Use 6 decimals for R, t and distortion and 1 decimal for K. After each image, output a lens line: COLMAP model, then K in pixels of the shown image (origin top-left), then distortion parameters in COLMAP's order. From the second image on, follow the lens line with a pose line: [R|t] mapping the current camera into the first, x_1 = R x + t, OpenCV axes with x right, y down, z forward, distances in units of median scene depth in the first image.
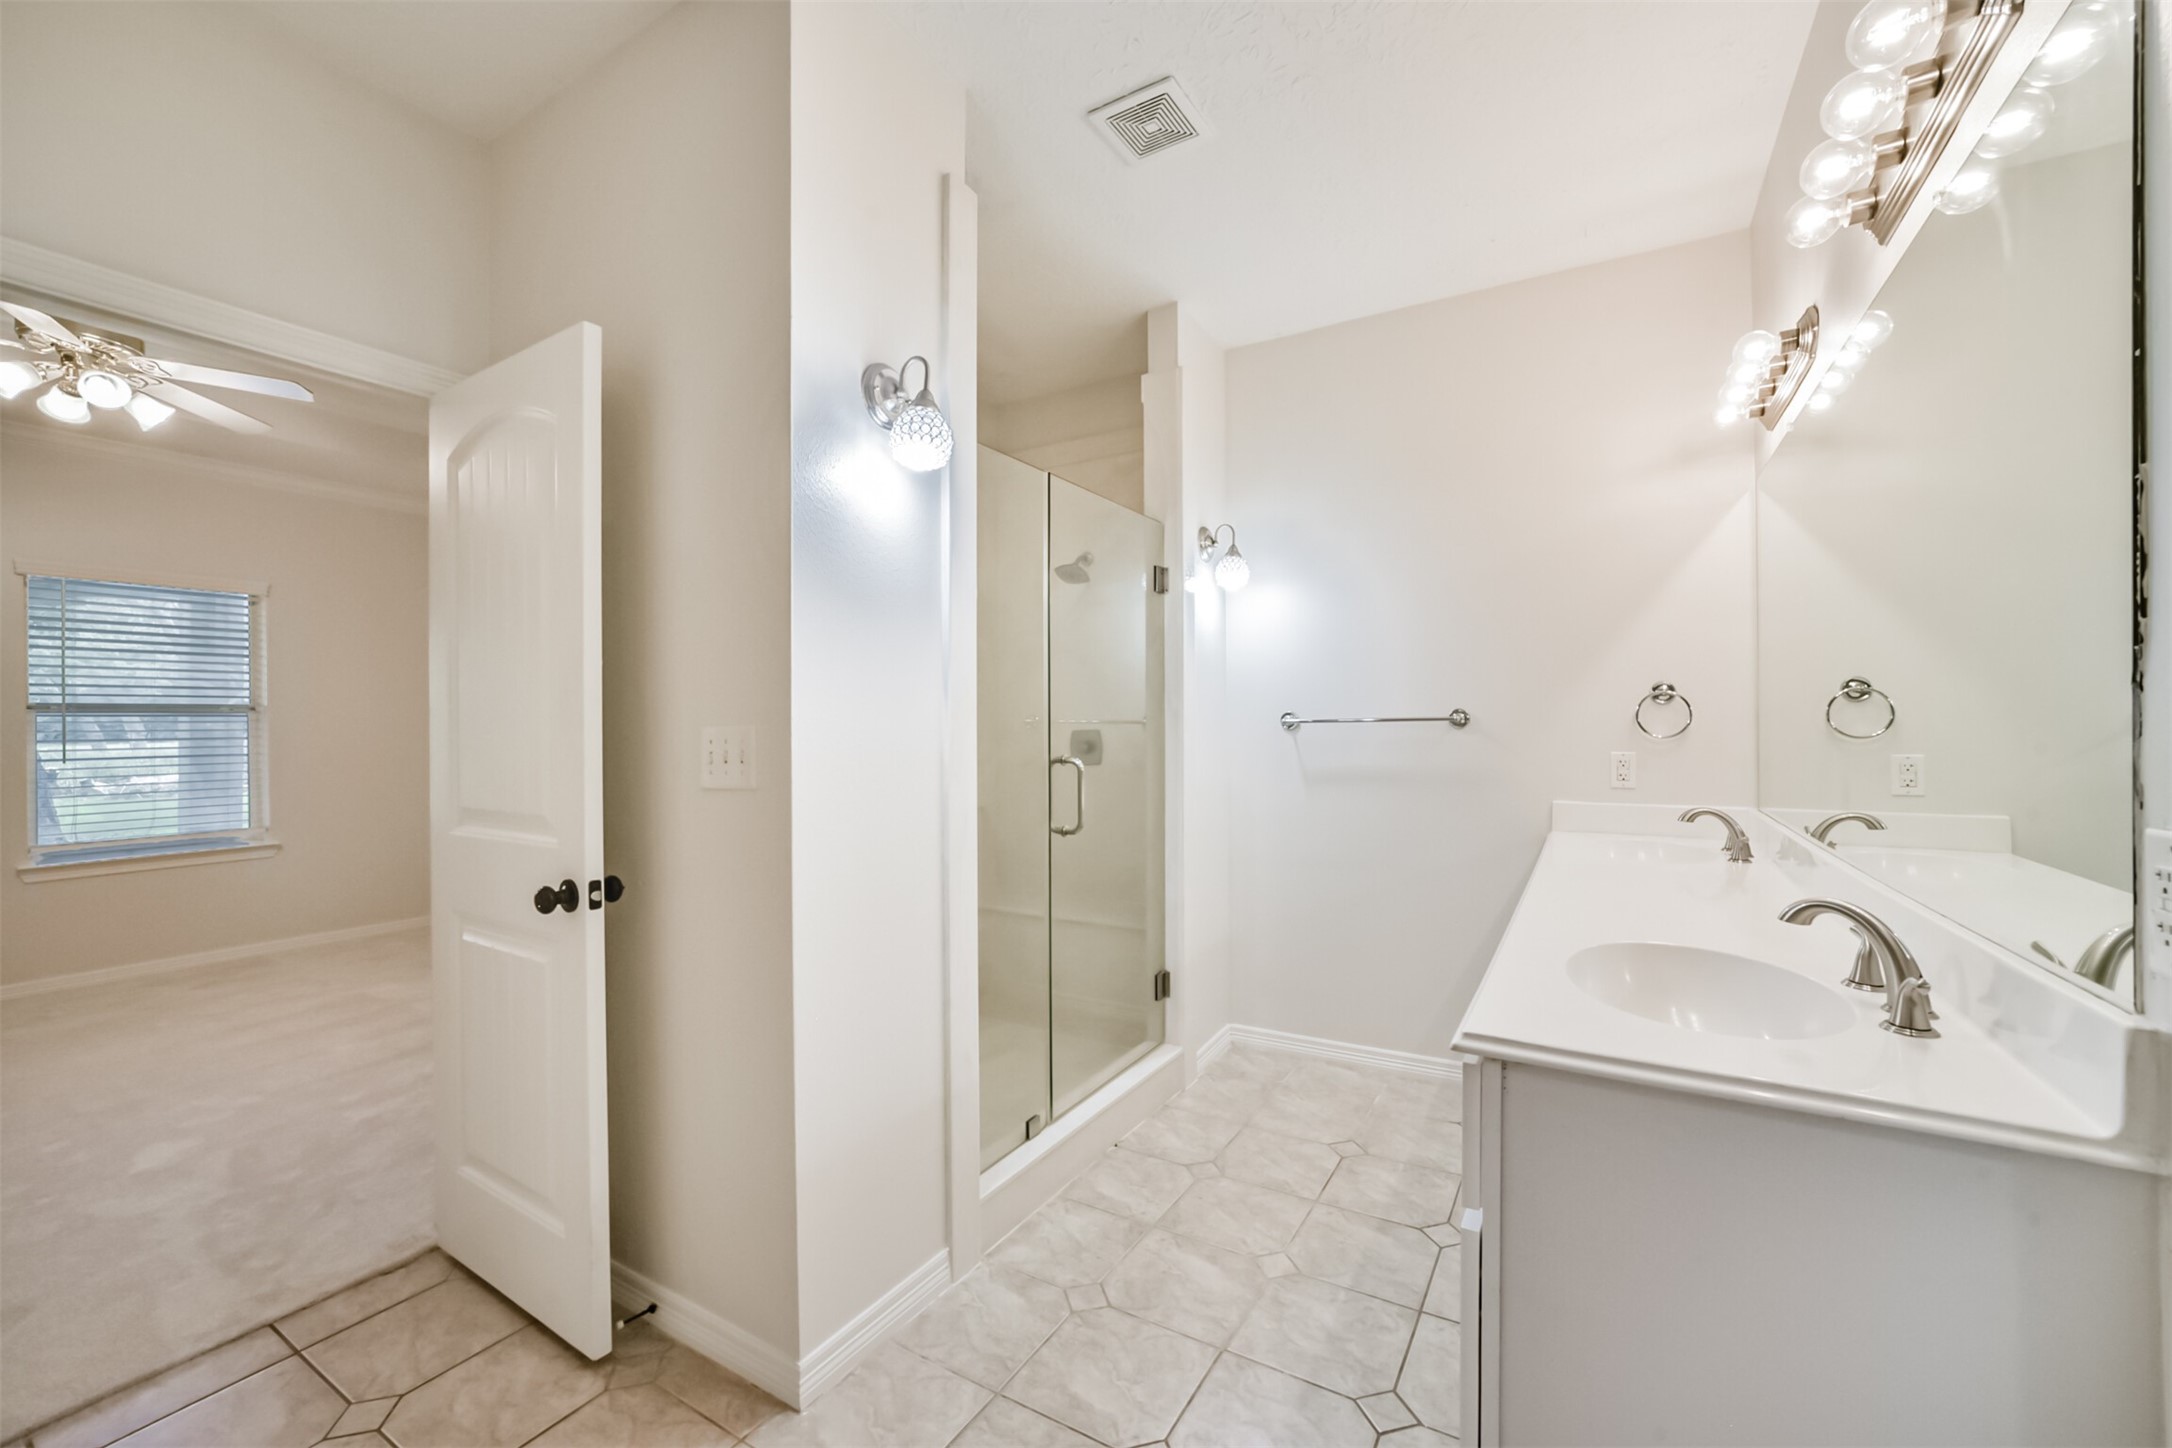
lens RADIAL K [[846.2, 0, 1087.7], [0, 846.2, 712.7], [0, 0, 1]] dist [0.013840, 0.002043]
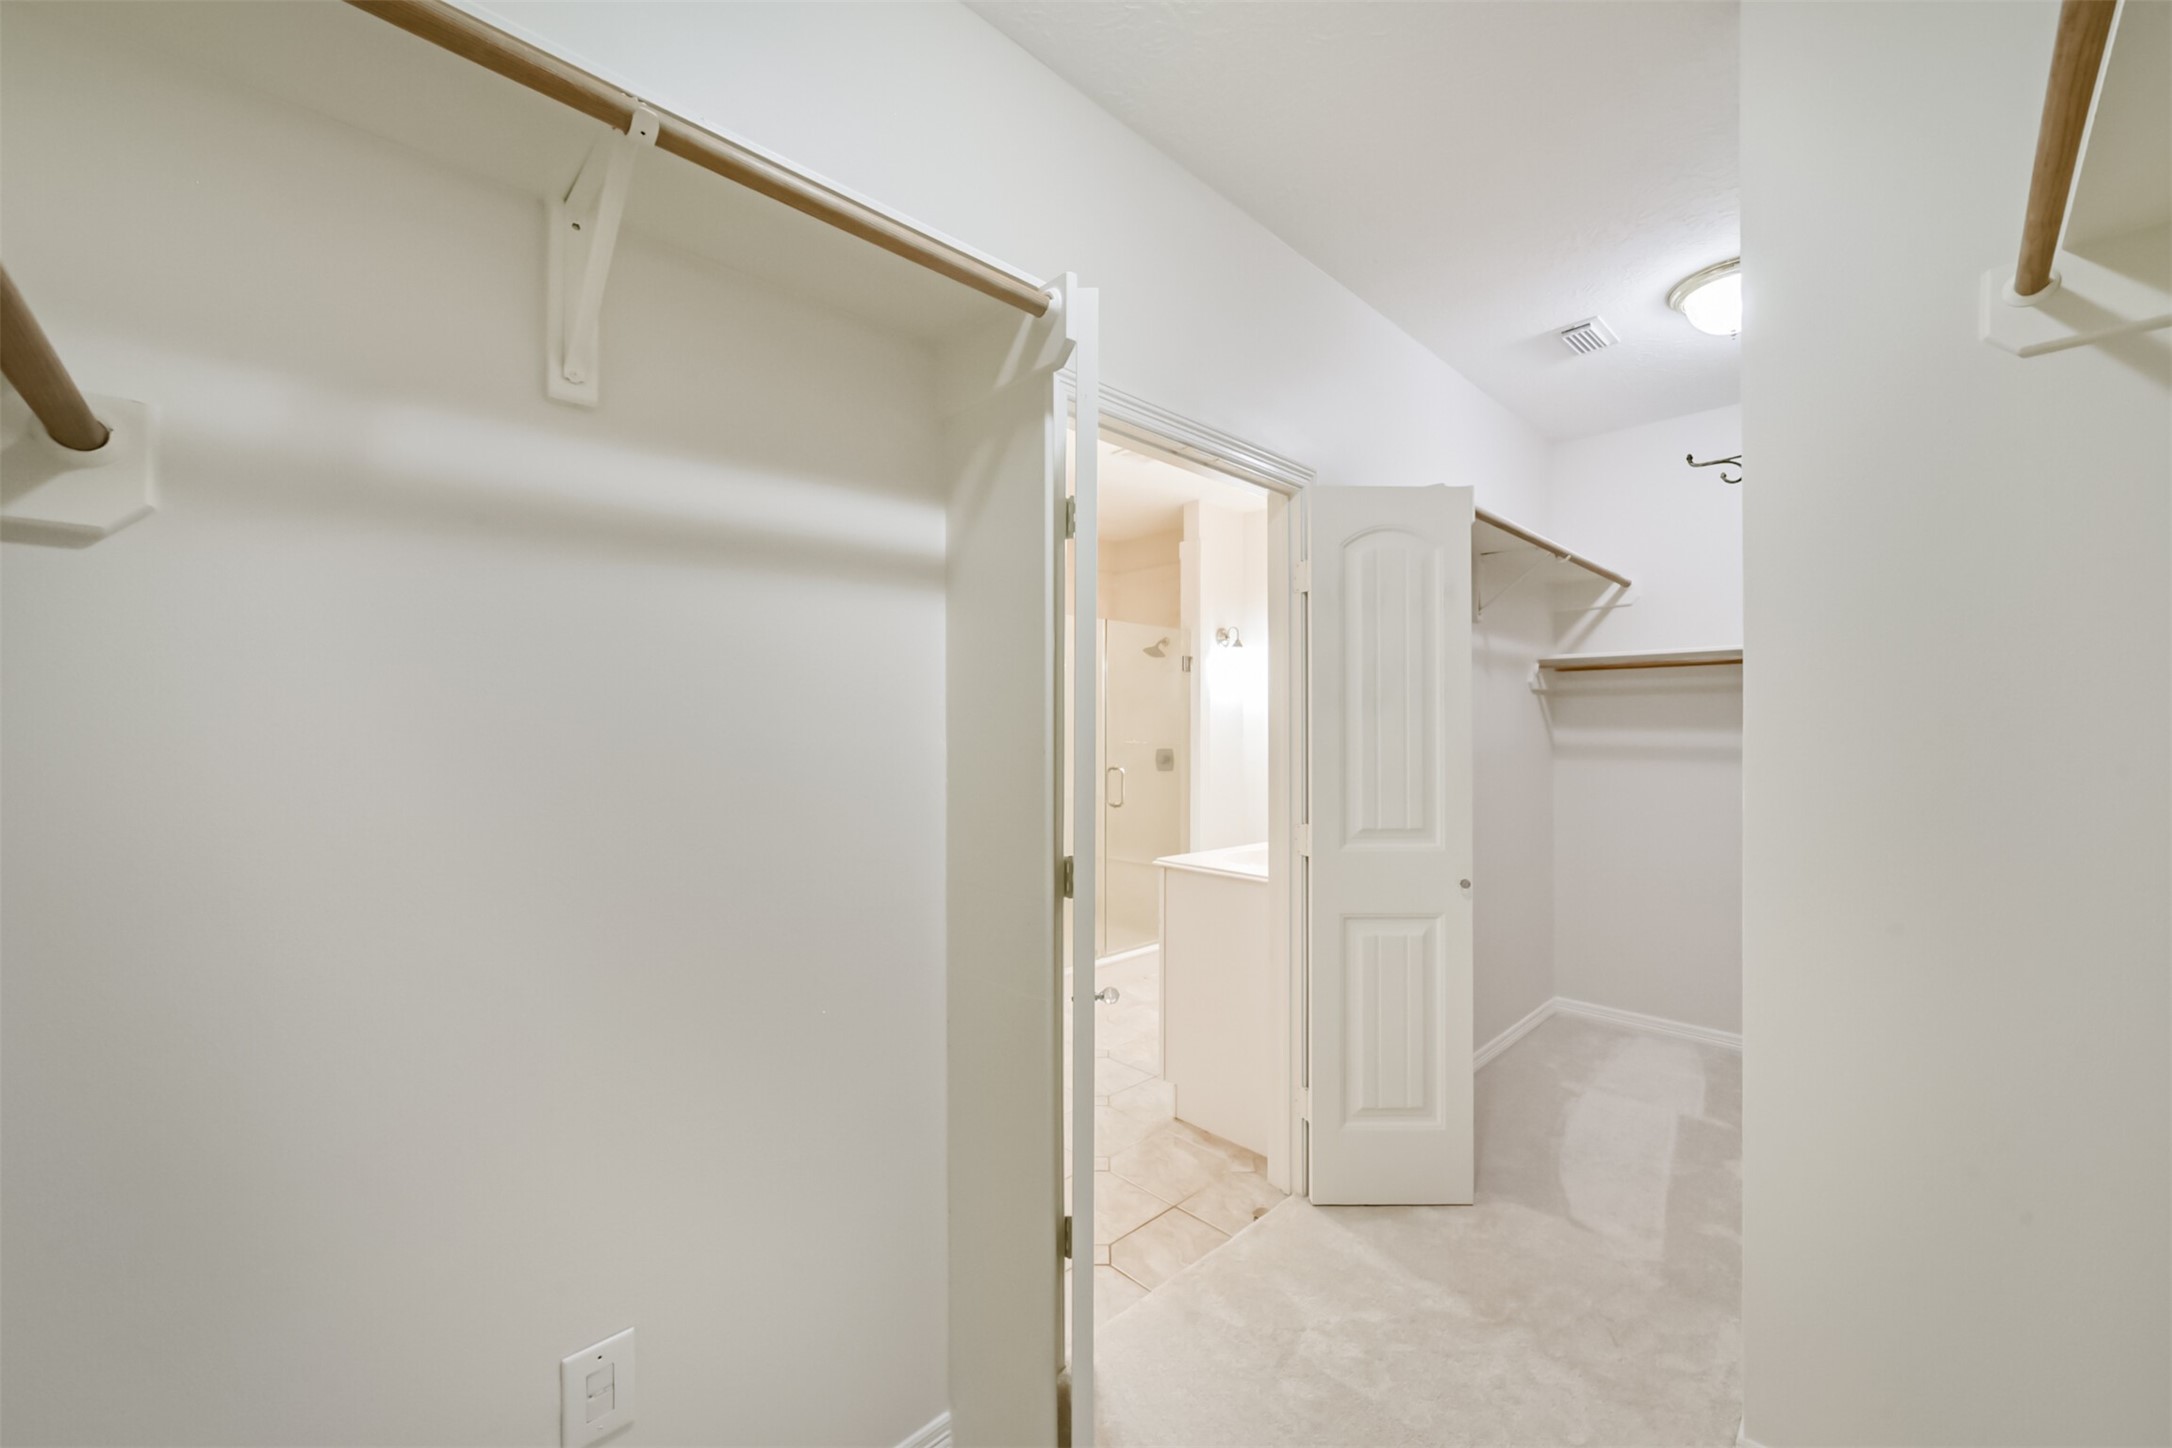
lens RADIAL K [[846.2, 0, 1091.6], [0, 846.2, 722.5], [0, 0, 1]] dist [0.013840, 0.002043]
pose [[0.966112, -0.001389, -0.258118, 0.321764], [0.003029, 0.999978, 0.005954, -0.046236], [0.258104, -0.006534, 0.966095, -0.667784]]
